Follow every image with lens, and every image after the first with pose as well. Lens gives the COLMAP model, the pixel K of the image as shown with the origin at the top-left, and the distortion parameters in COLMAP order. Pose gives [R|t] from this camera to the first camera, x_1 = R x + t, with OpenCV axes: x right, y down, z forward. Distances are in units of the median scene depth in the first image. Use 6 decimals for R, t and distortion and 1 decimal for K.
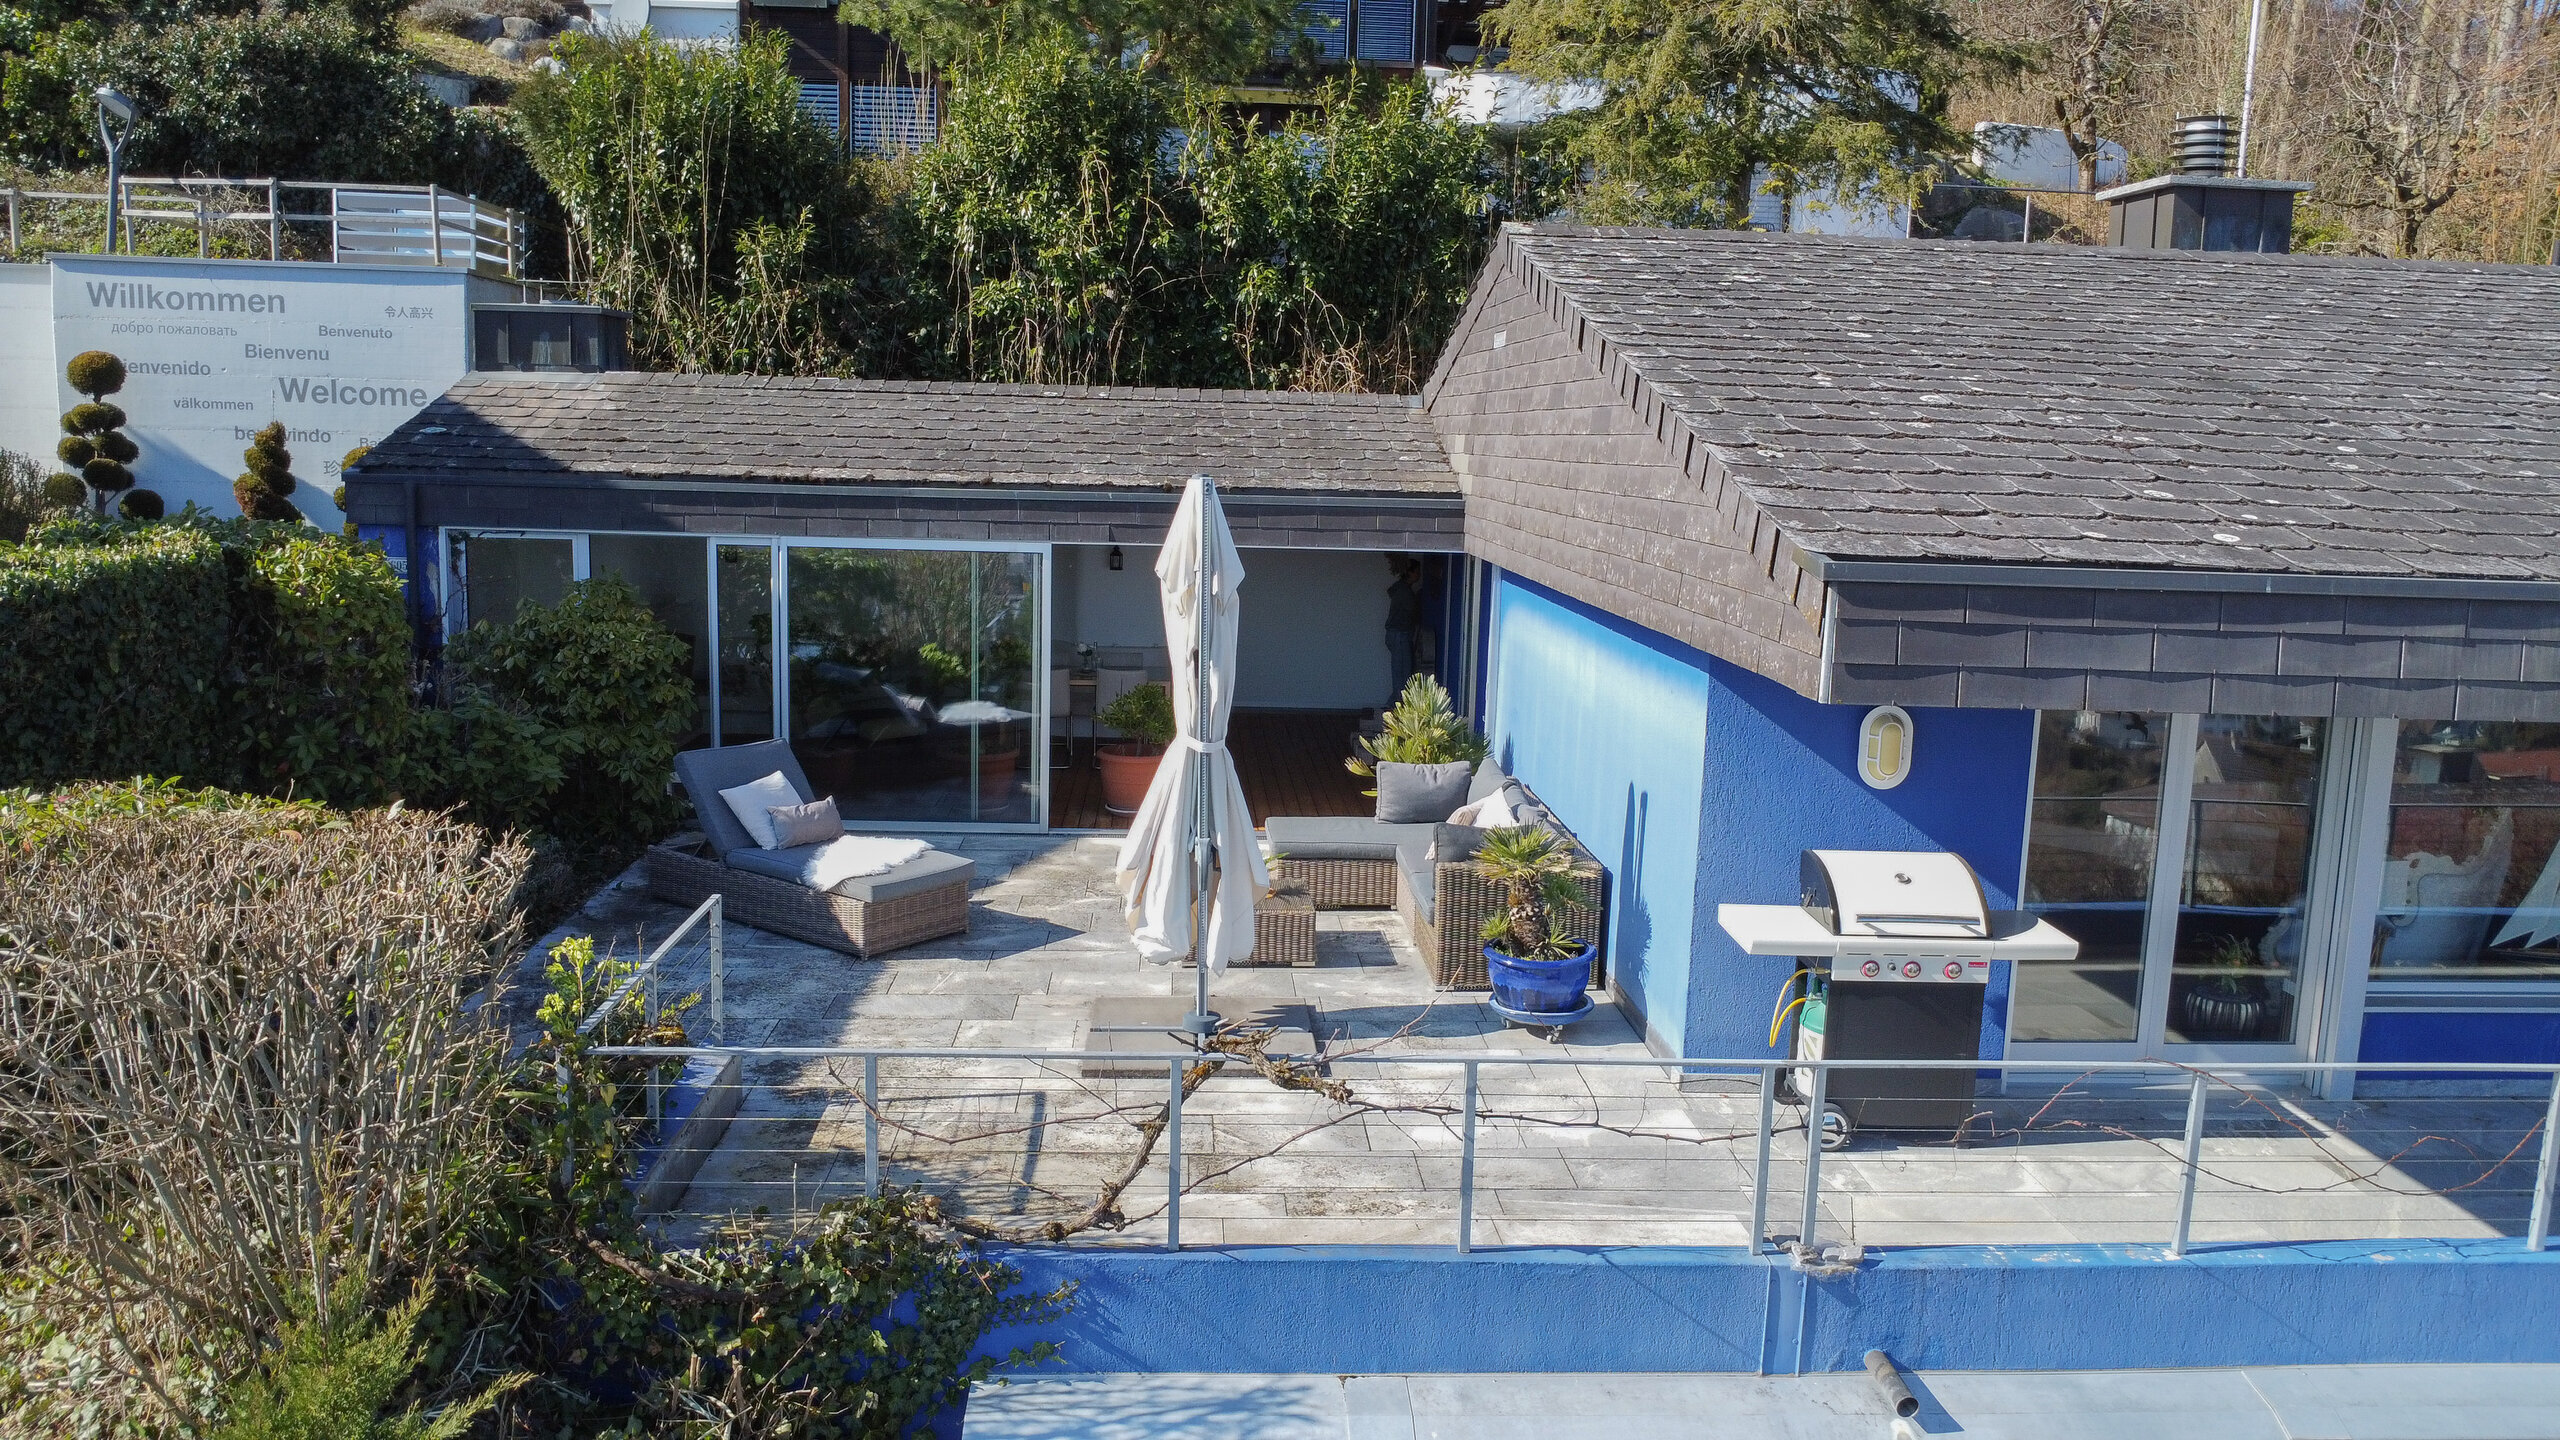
lens RADIAL K [[1992.3, 0, 1201.5], [0, 1992.3, 727.1], [0, 0, 1]] dist [-0.038047, -0.001952]
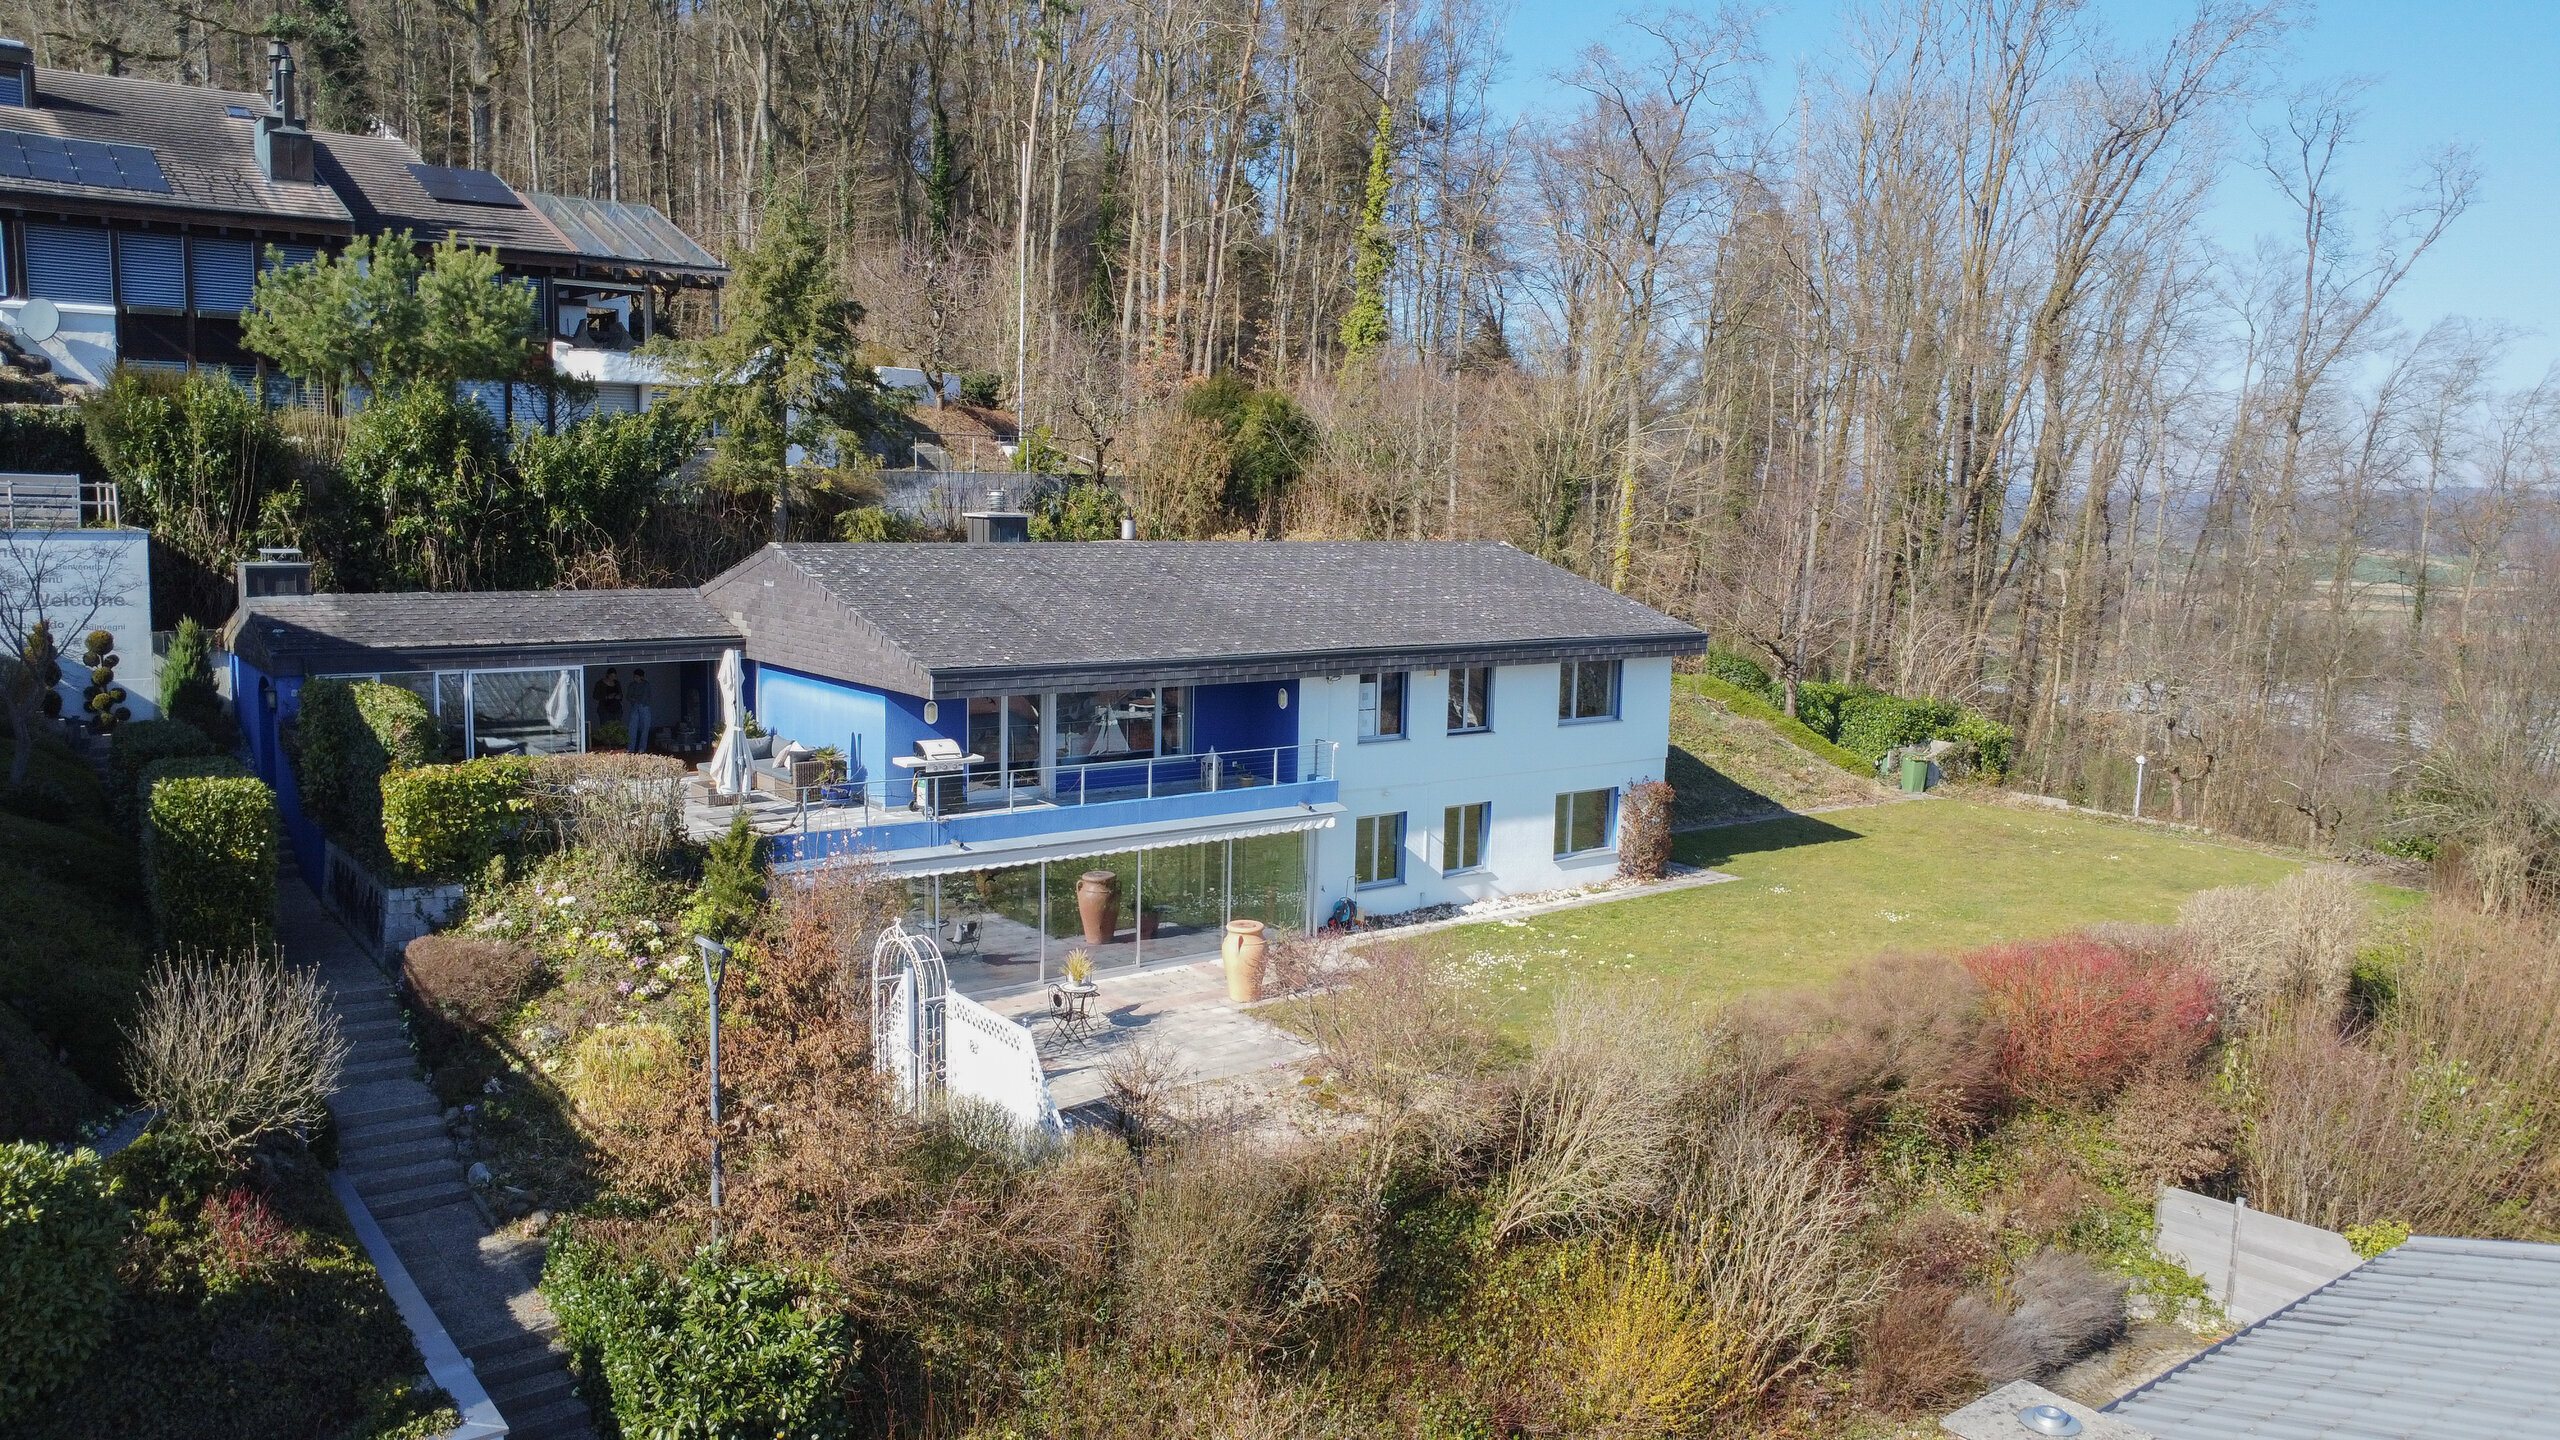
lens RADIAL K [[1880.5, 0, 1319.1], [0, 1880.5, 718.2], [0, 0, 1]] dist [-0.022246, -0.027939]
pose [[0.813416, -0.078521, 0.576359, -0.516235], [0.088453, 0.996021, 0.010860, 0.021759], [-0.574918, 0.042147, 0.817125, -1.083124]]
